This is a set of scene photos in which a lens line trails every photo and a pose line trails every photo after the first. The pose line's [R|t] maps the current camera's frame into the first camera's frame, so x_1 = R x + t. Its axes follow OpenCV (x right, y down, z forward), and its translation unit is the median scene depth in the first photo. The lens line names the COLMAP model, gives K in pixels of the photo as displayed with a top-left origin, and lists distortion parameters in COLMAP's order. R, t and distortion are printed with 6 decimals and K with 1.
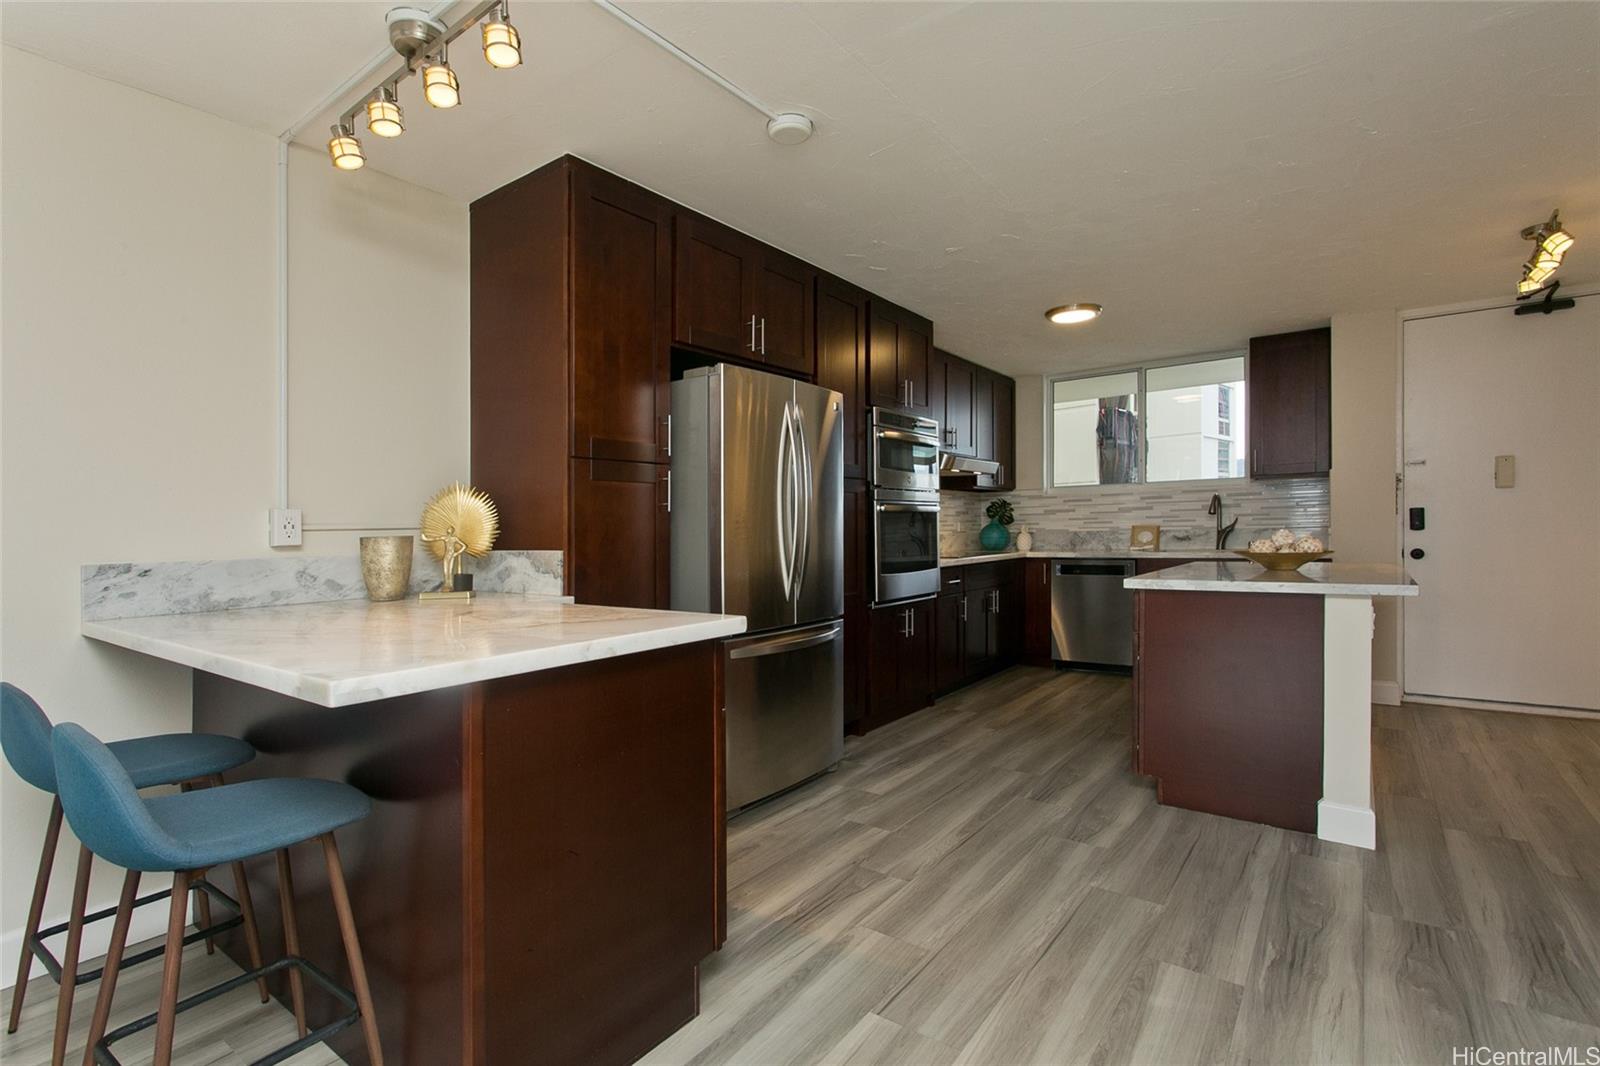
lens RADIAL K [[754.3, 0, 801.5], [0, 754.3, 539.7], [0, 0, 1]] dist [0.002981, -0.001607]
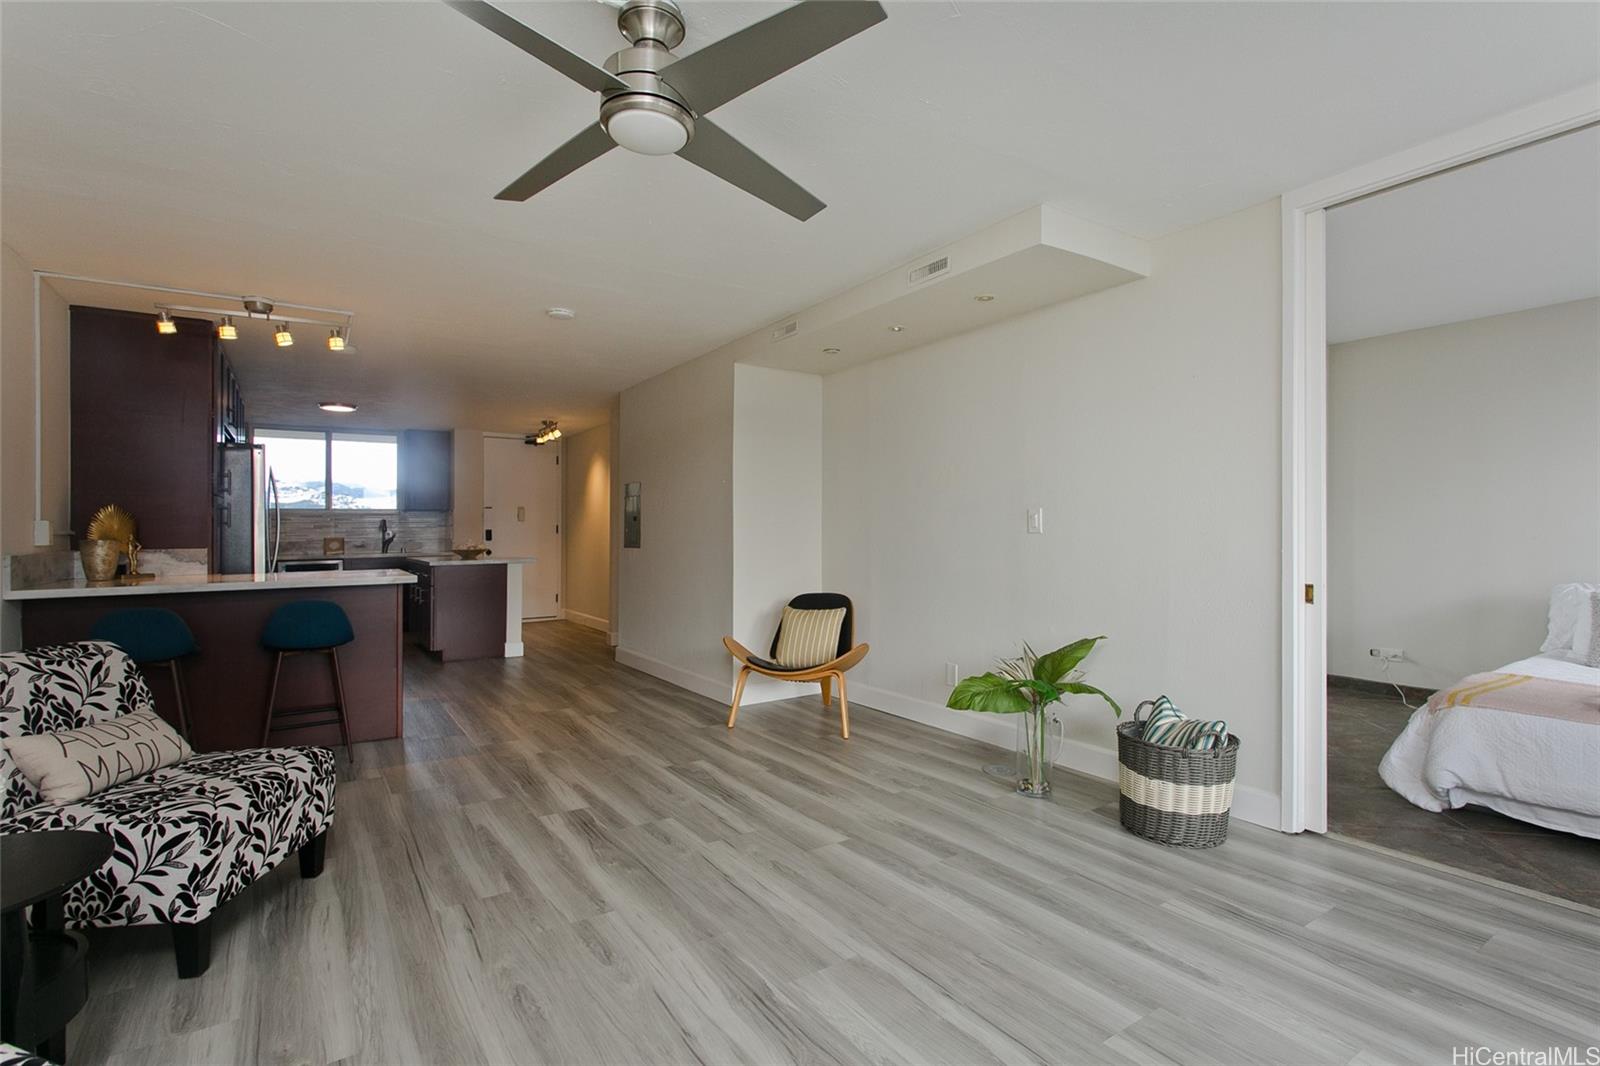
lens RADIAL K [[754.3, 0, 801.4], [0, 754.3, 520.3], [0, 0, 1]] dist [0.002981, -0.001607]
pose [[0.332204, 0.026974, 0.942822, -0.680608], [0.018172, 0.999222, -0.034991, 0.016285], [-0.943032, 0.028757, 0.331456, -0.390227]]
